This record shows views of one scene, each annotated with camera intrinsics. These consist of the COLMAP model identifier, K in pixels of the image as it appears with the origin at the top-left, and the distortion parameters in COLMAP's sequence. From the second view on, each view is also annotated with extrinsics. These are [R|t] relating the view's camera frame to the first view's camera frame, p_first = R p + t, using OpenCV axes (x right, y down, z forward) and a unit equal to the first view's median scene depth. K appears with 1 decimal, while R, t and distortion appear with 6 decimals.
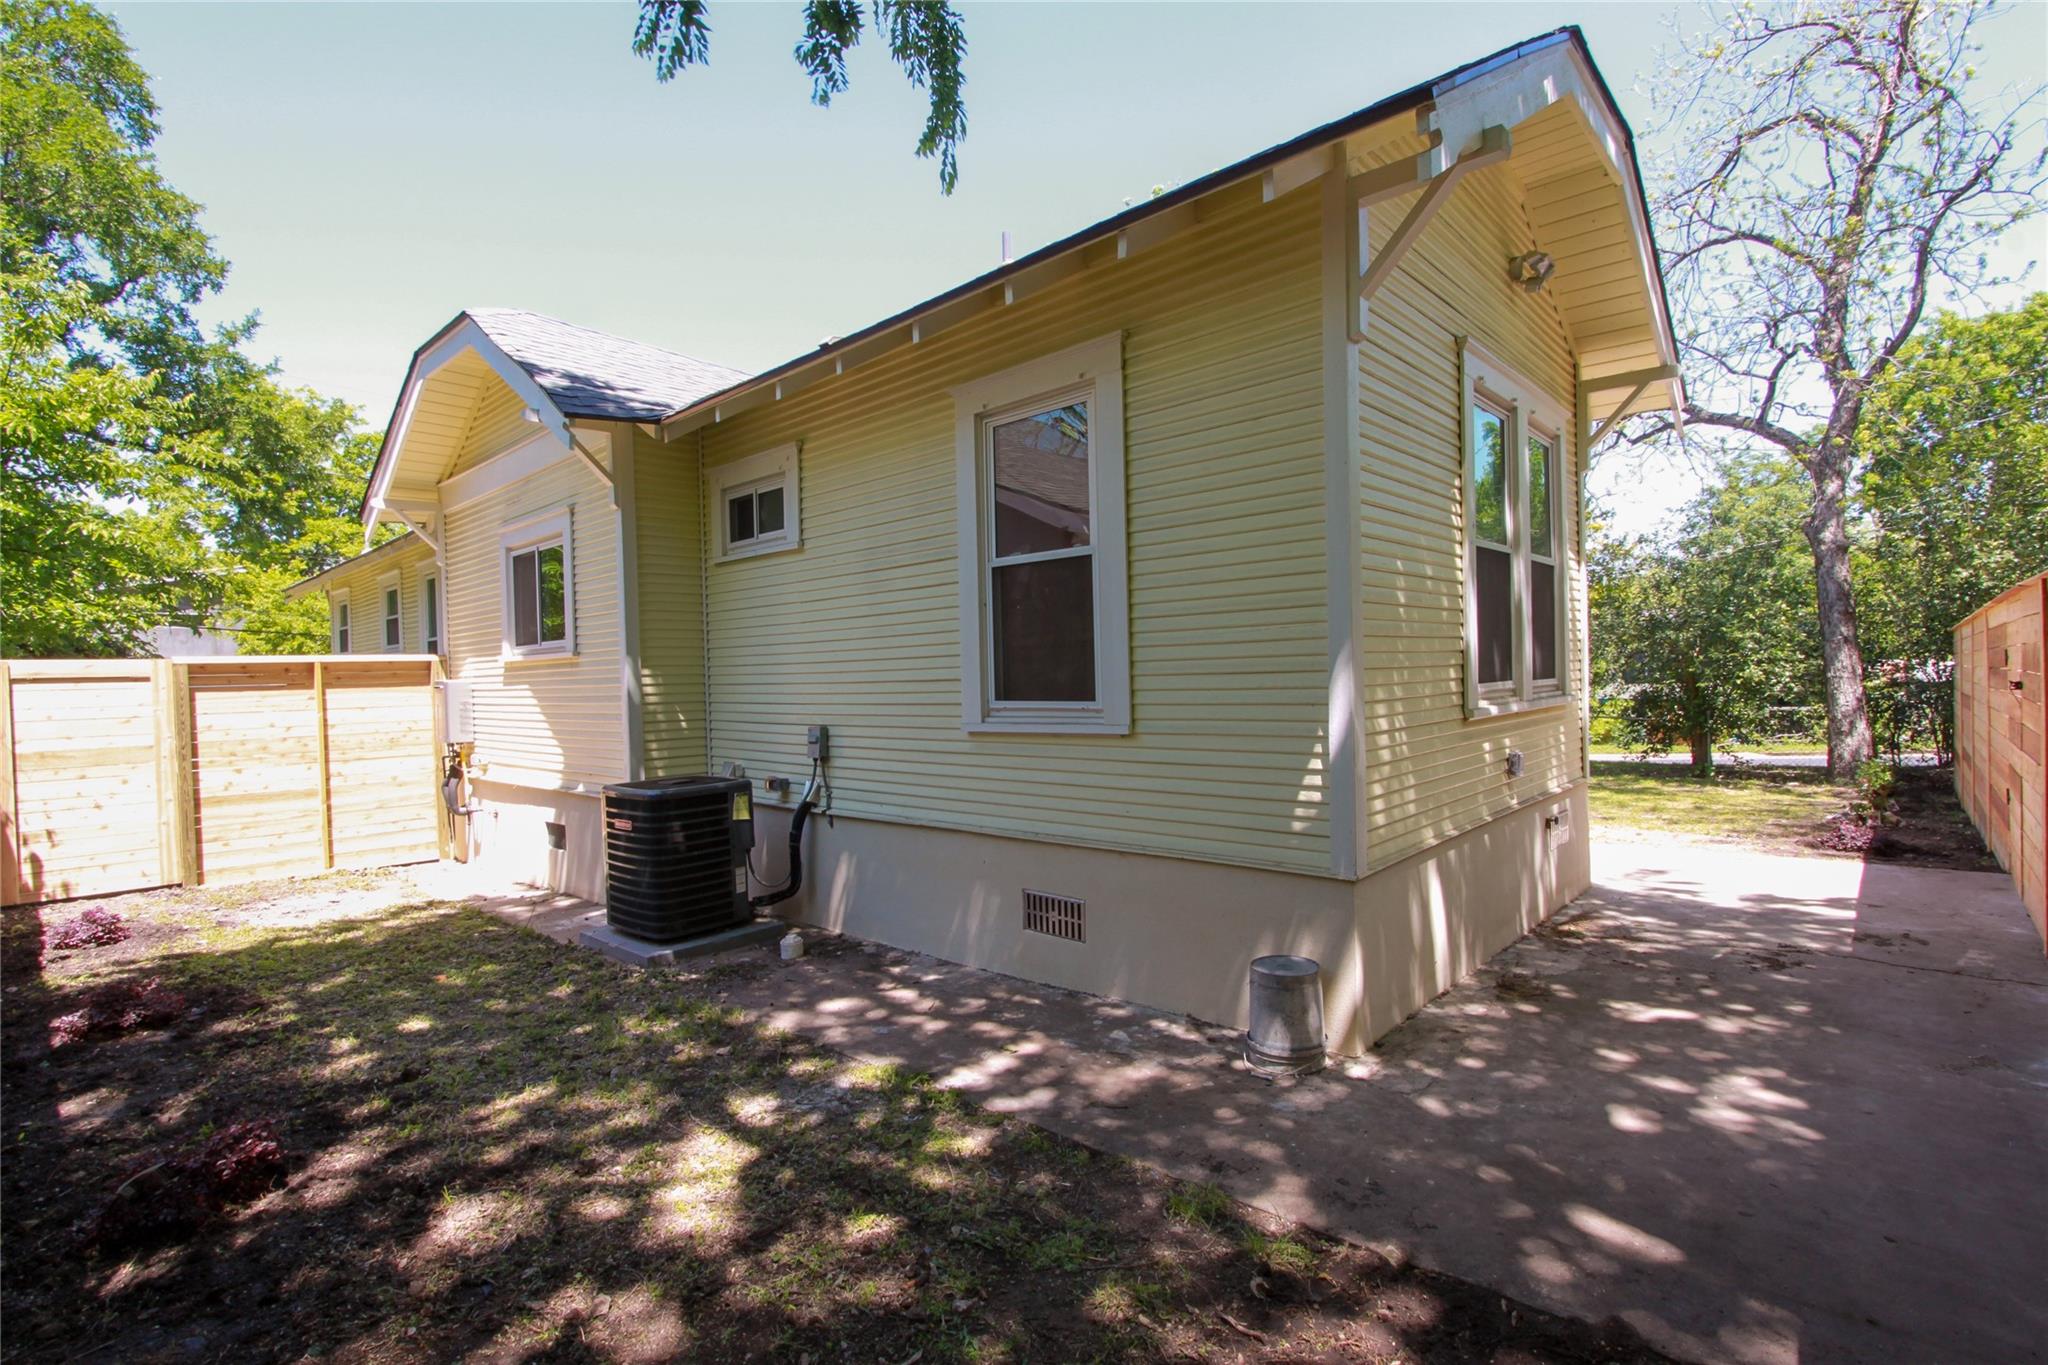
lens RADIAL K [[935.1, 0, 1019.5], [0, 935.1, 693.1], [0, 0, 1]] dist [-0.019118, 0.001954]
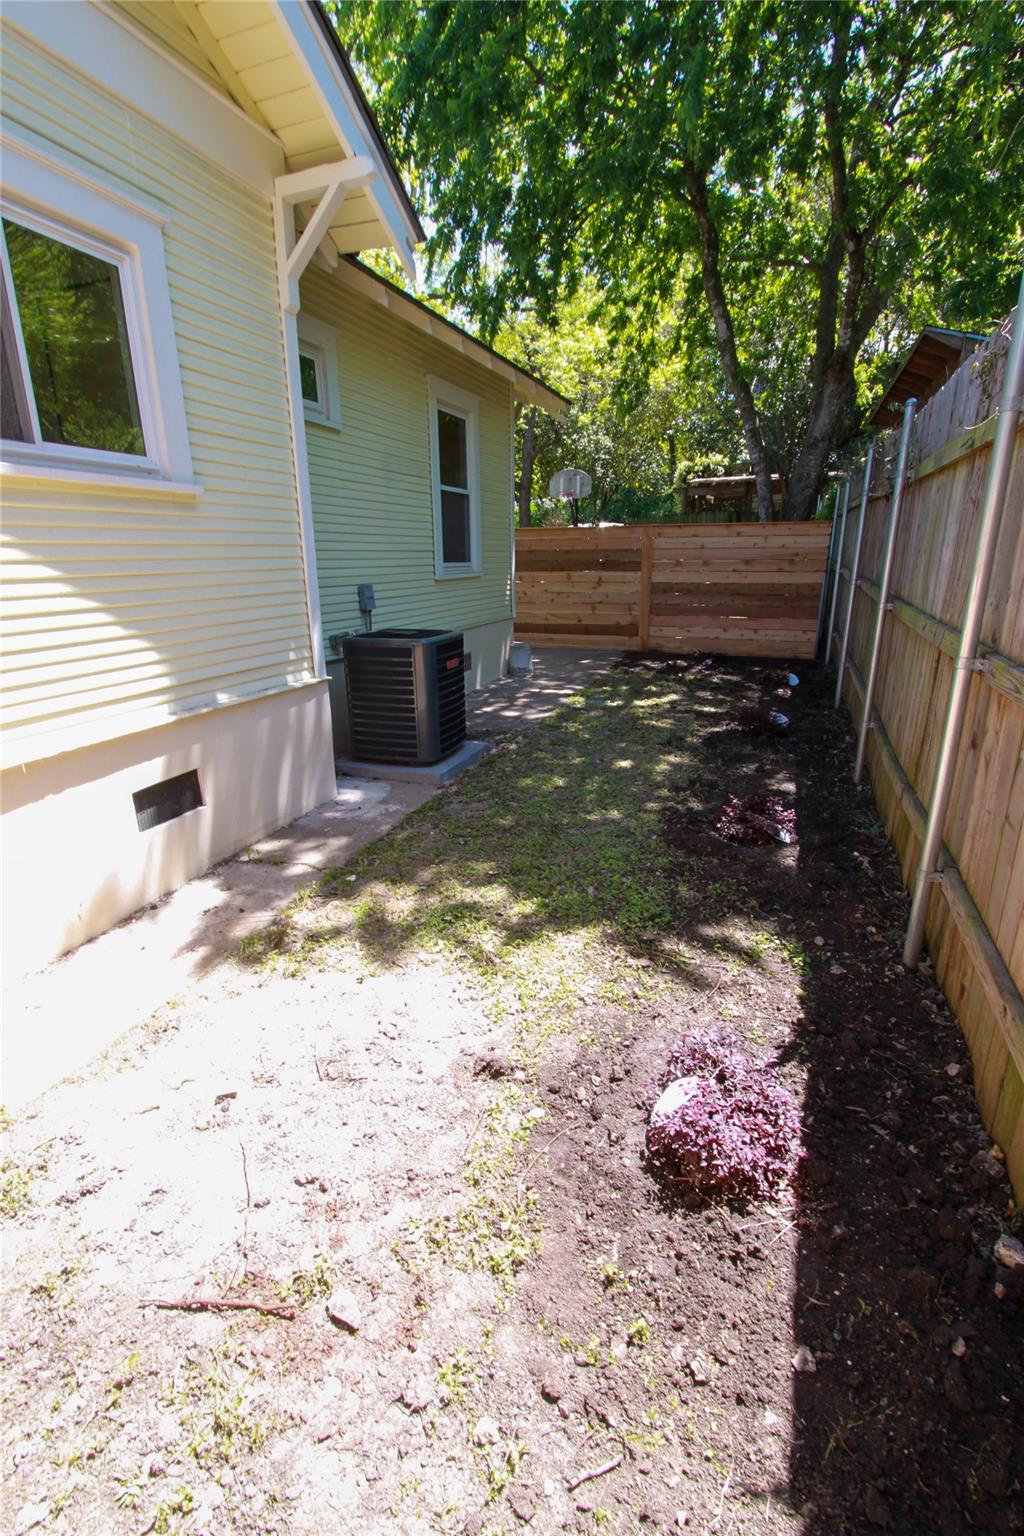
lens RADIAL K [[701.3, 0, 515.5], [0, 701.3, 776.9], [0, 0, 1]] dist [-0.019118, 0.001954]
pose [[-0.365517, -0.250912, 0.896348, -1.487155], [0.041533, 0.957627, 0.285002, 0.026610], [-0.929878, 0.141401, -0.339608, 1.414899]]
